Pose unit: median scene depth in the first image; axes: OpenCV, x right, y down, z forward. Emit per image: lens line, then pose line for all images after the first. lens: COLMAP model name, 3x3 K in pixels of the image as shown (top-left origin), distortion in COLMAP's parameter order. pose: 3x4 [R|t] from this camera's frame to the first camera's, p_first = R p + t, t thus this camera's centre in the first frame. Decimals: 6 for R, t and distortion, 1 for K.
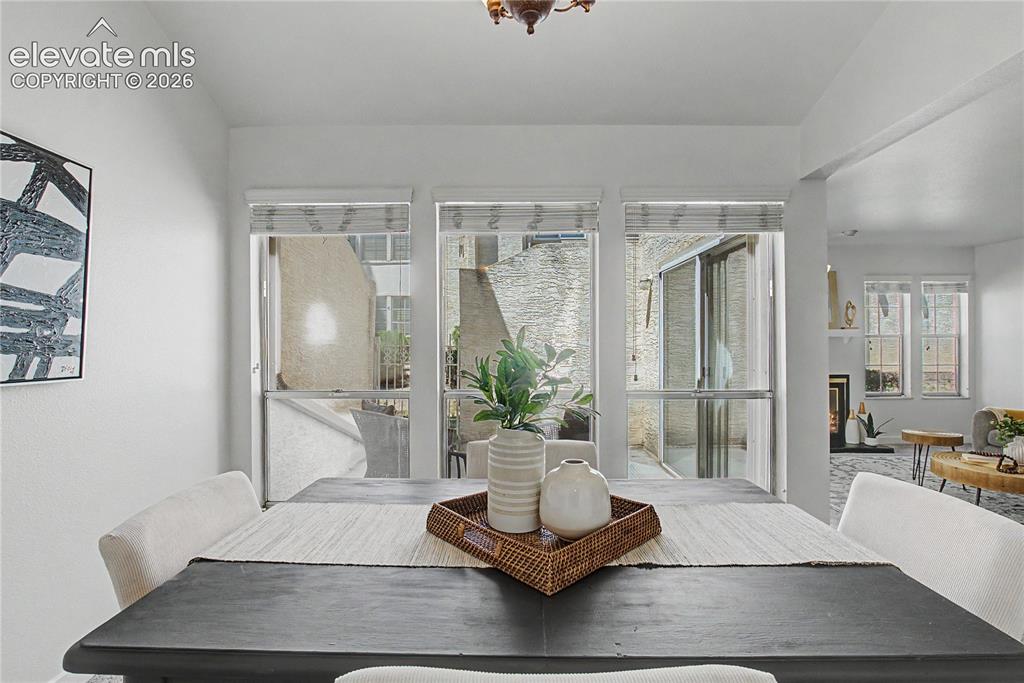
lens RADIAL K [[450.4, 0, 523.6], [0, 450.4, 343.2], [0, 0, 1]] dist [-0.015813, 0.001643]
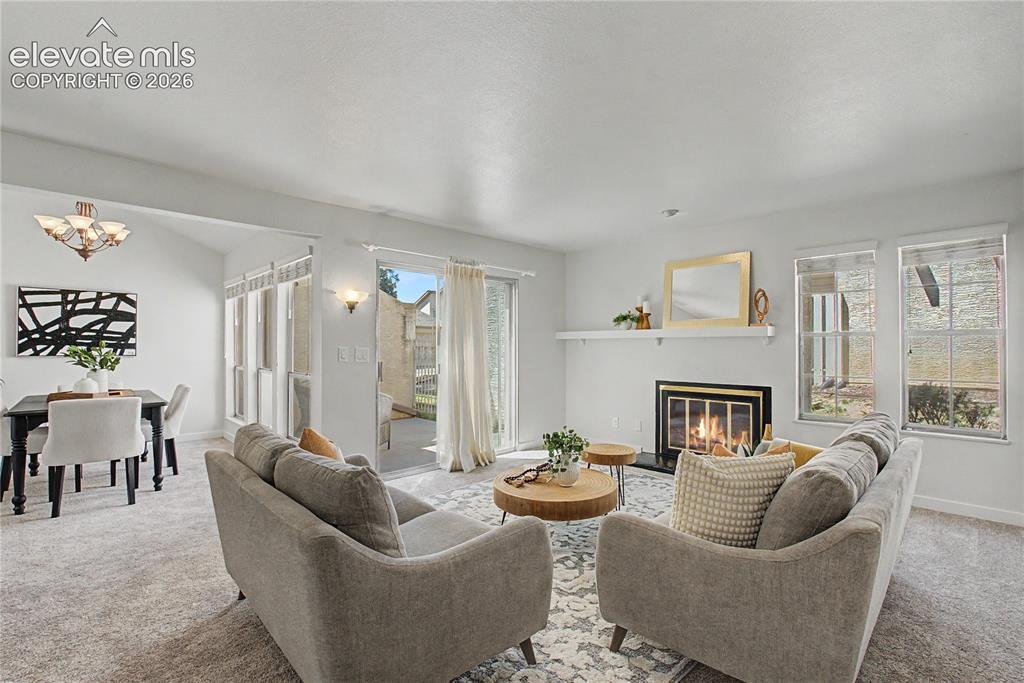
lens RADIAL K [[450.4, 0, 523.6], [0, 450.4, 343.2], [0, 0, 1]] dist [-0.015813, 0.001643]
pose [[0.713578, -0.003376, -0.700568, 2.184161], [0.000491, 0.999991, -0.004318, -0.000548], [0.700576, 0.002737, 0.713573, 0.398042]]
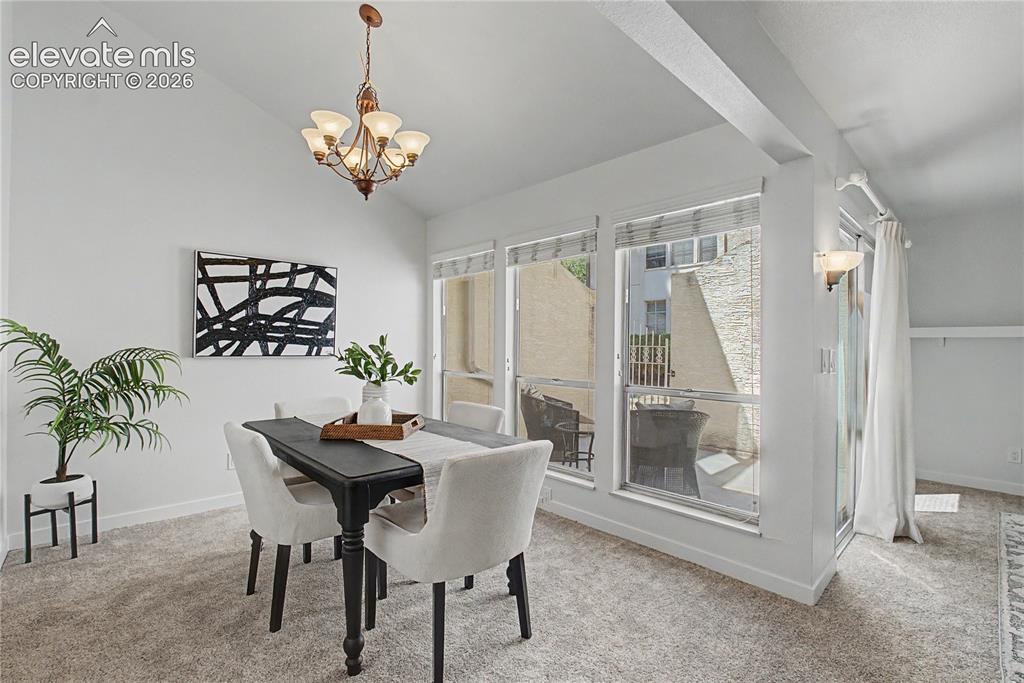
lens RADIAL K [[450.4, 0, 523.6], [0, 450.4, 343.2], [0, 0, 1]] dist [-0.015813, 0.001643]
pose [[0.710977, 0.005925, -0.703190, 0.888621], [-0.007594, 0.999971, 0.000747, -0.000350], [0.703174, 0.004809, 0.711002, -0.003830]]
